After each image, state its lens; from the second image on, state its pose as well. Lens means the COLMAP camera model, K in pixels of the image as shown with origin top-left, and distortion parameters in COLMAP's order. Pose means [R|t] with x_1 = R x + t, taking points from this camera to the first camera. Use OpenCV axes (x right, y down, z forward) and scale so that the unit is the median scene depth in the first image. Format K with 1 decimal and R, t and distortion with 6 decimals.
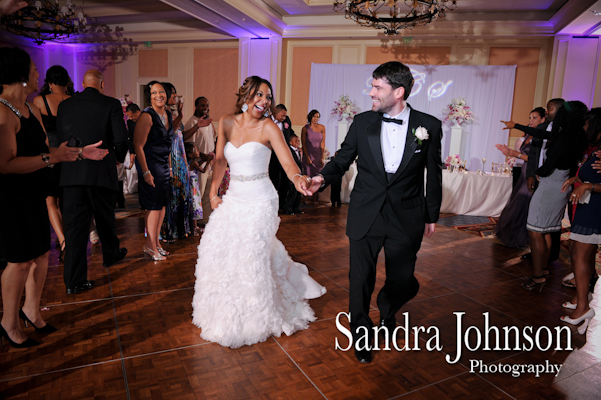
lens RADIAL K [[410.8, 0, 300.5], [0, 410.8, 200.0], [0, 0, 1]] dist [-0.049933, 0.000491]
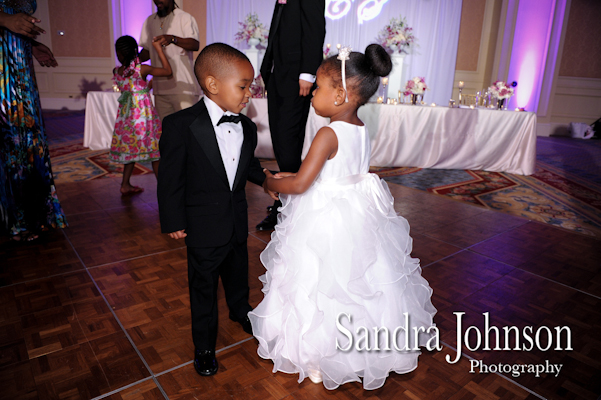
lens RADIAL K [[410.8, 0, 300.5], [0, 410.8, 200.0], [0, 0, 1]] dist [-0.049933, 0.000491]
pose [[0.980578, -0.065895, 0.184730, 0.036371], [0.045072, 0.992372, 0.114741, 0.000587], [-0.190882, -0.104187, 0.976068, 0.232165]]
